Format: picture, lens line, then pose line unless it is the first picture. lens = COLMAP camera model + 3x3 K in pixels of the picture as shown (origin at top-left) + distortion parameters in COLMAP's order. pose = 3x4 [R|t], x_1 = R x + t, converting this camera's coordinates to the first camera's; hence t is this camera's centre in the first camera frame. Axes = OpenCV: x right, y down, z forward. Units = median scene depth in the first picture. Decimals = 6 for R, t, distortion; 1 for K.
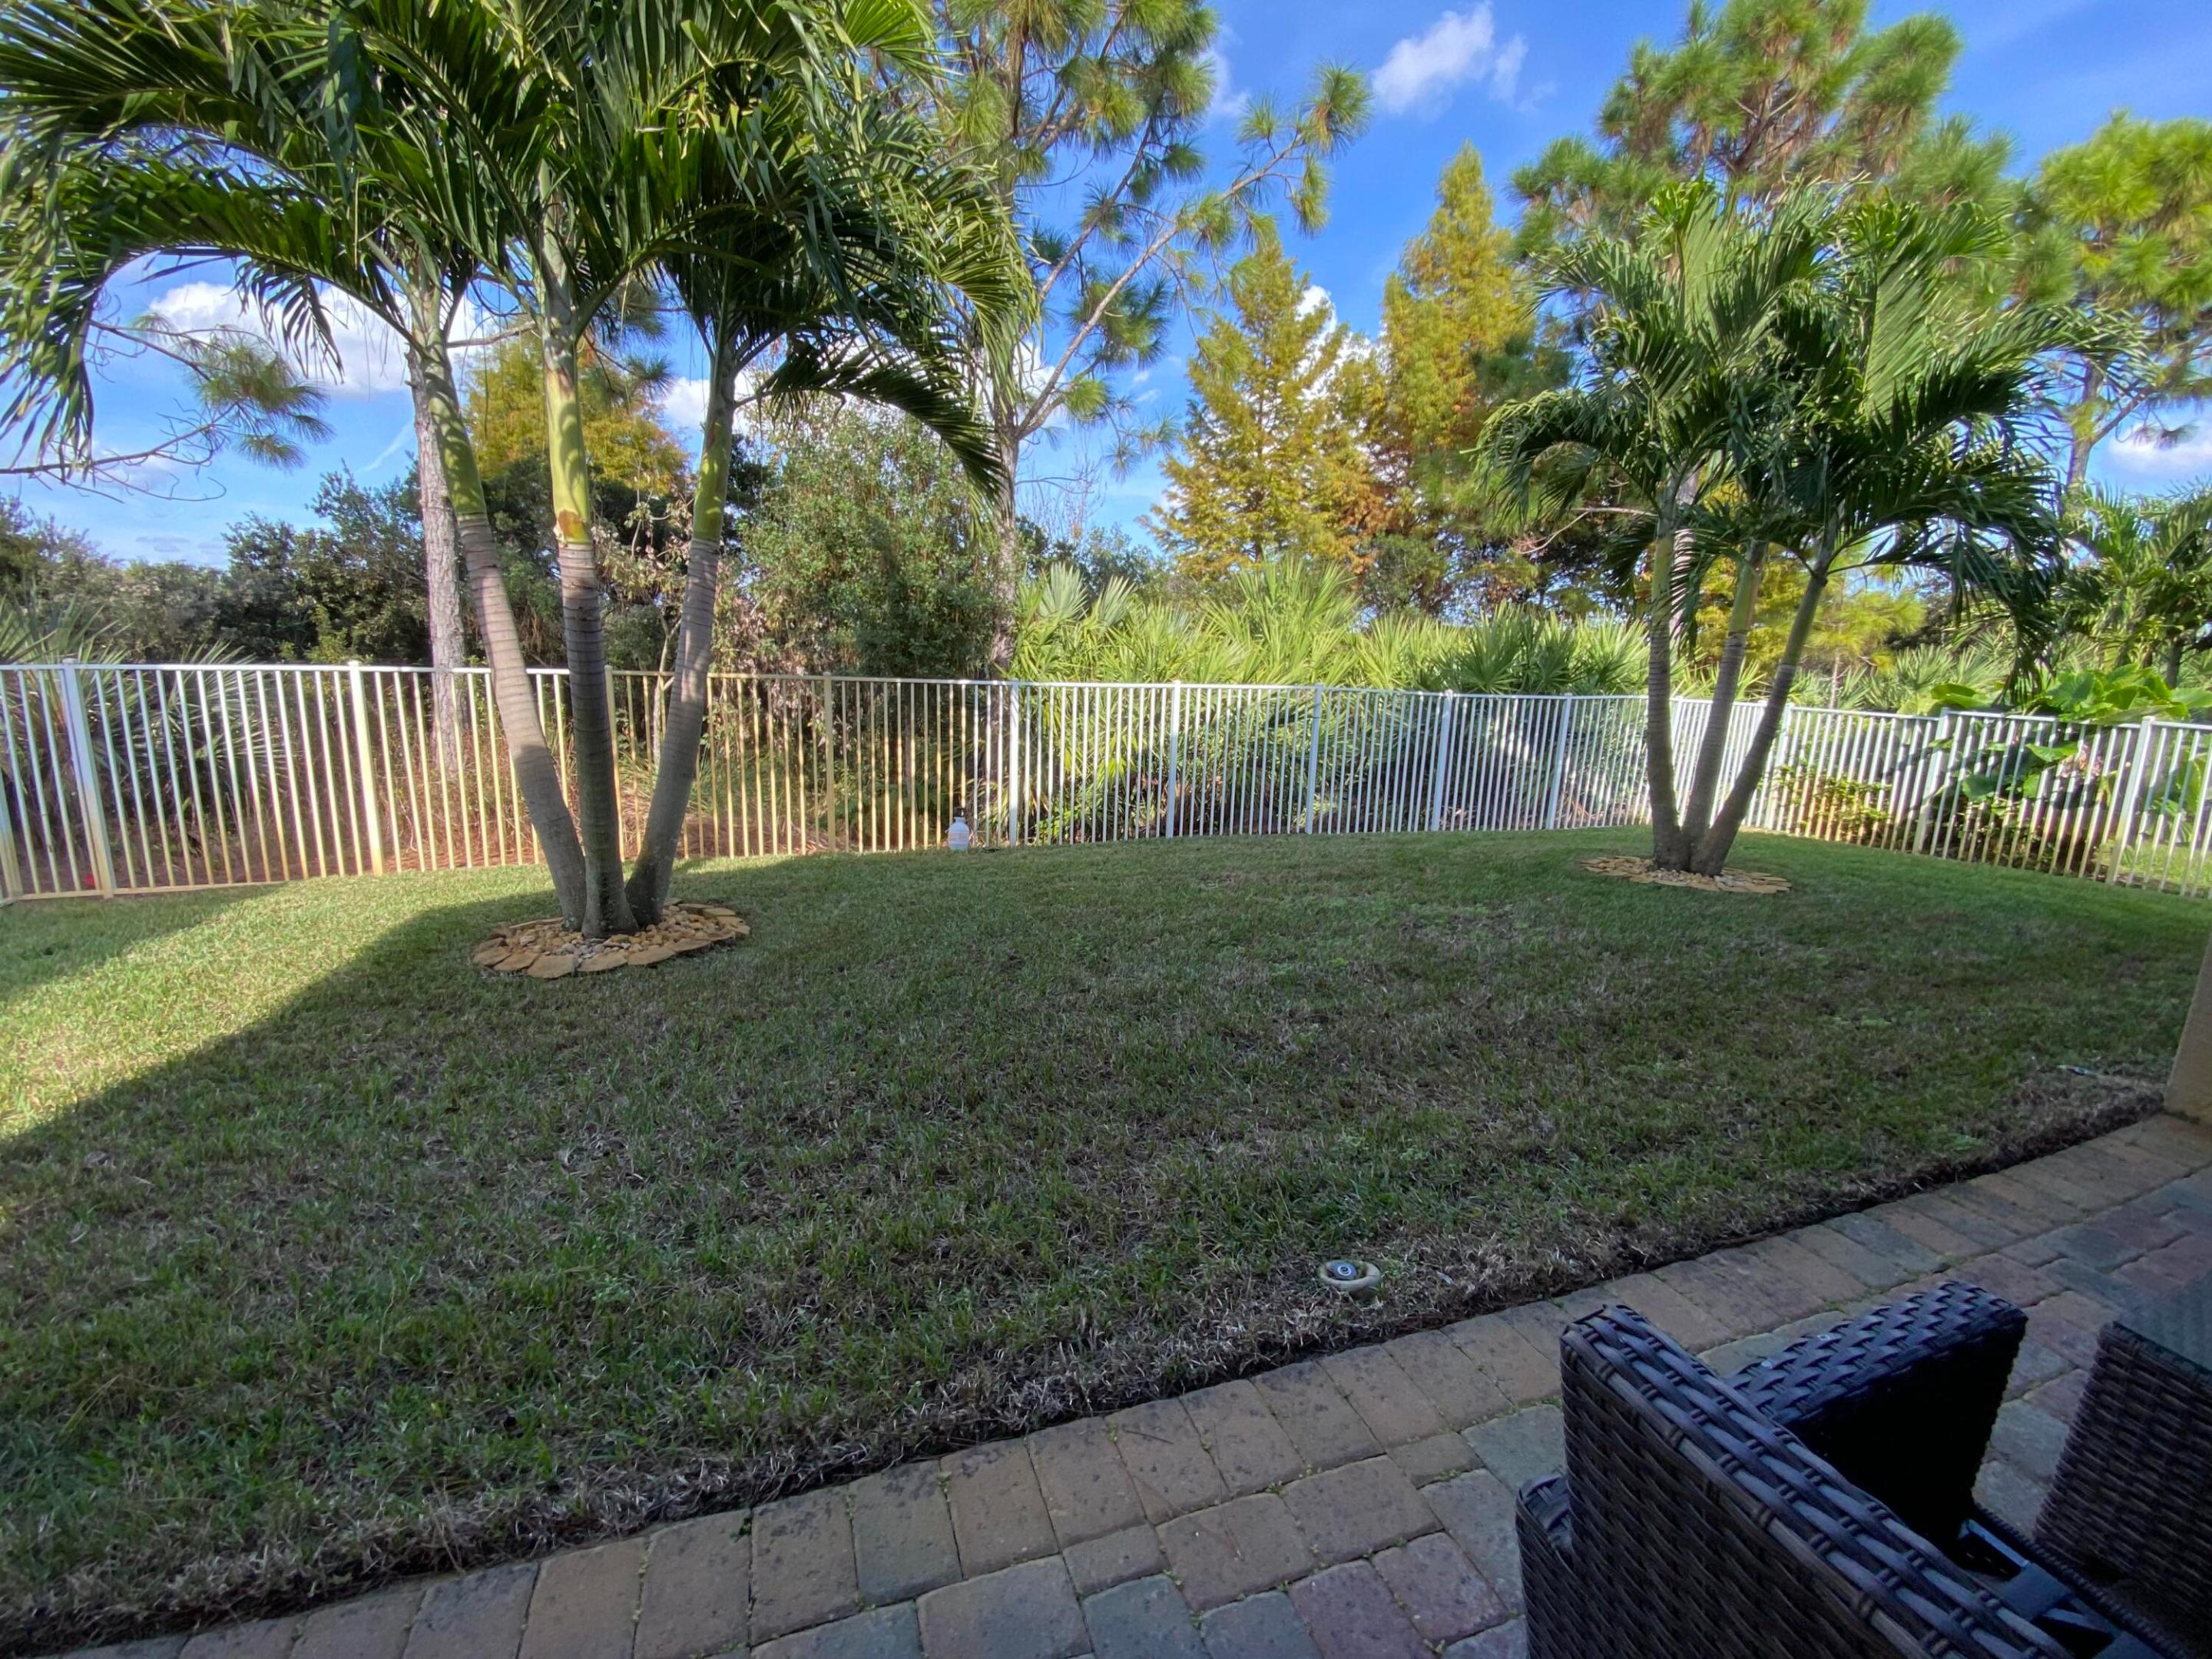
lens RADIAL K [[887.9, 0, 1116.7], [0, 887.9, 826.6], [0, 0, 1]] dist [0.000293, -0.000186]
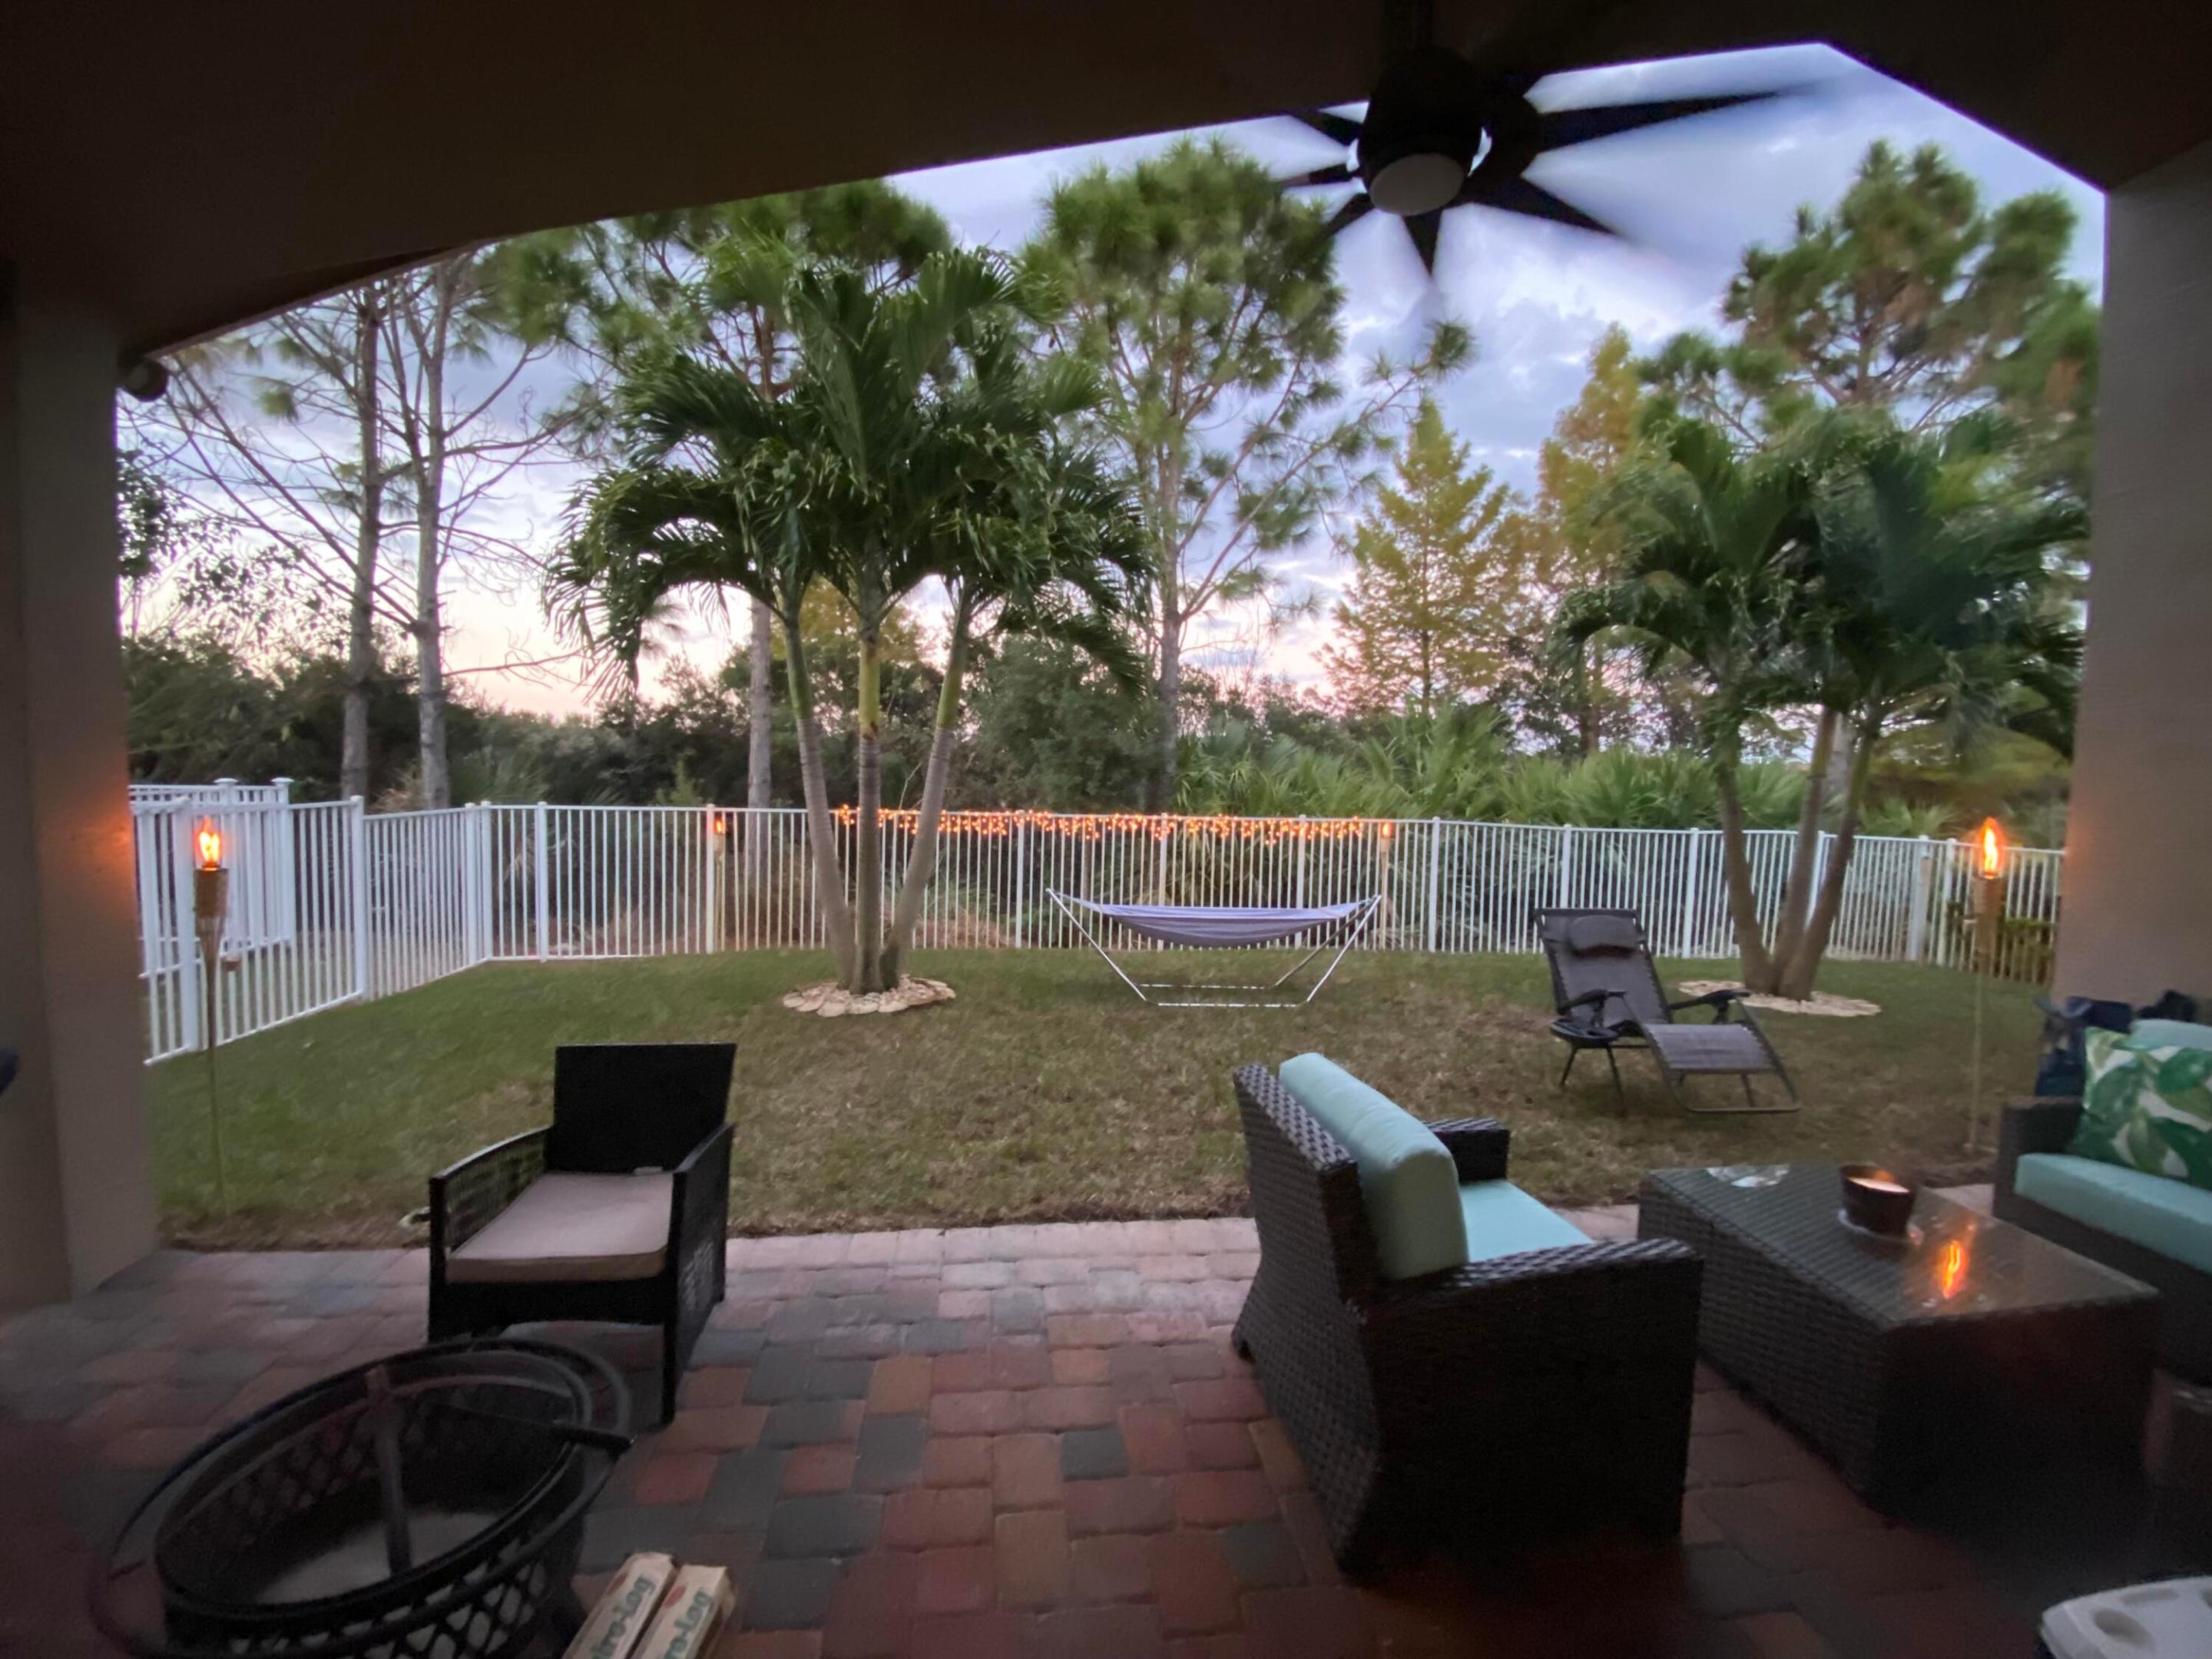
lens RADIAL K [[887.9, 0, 1103.9], [0, 887.9, 831.2], [0, 0, 1]] dist [0.000293, -0.000186]
pose [[0.972501, 0.003204, -0.232876, 0.066148], [-0.035162, 0.990464, -0.133210, 0.016967], [0.230228, 0.137735, 0.963340, -0.156763]]
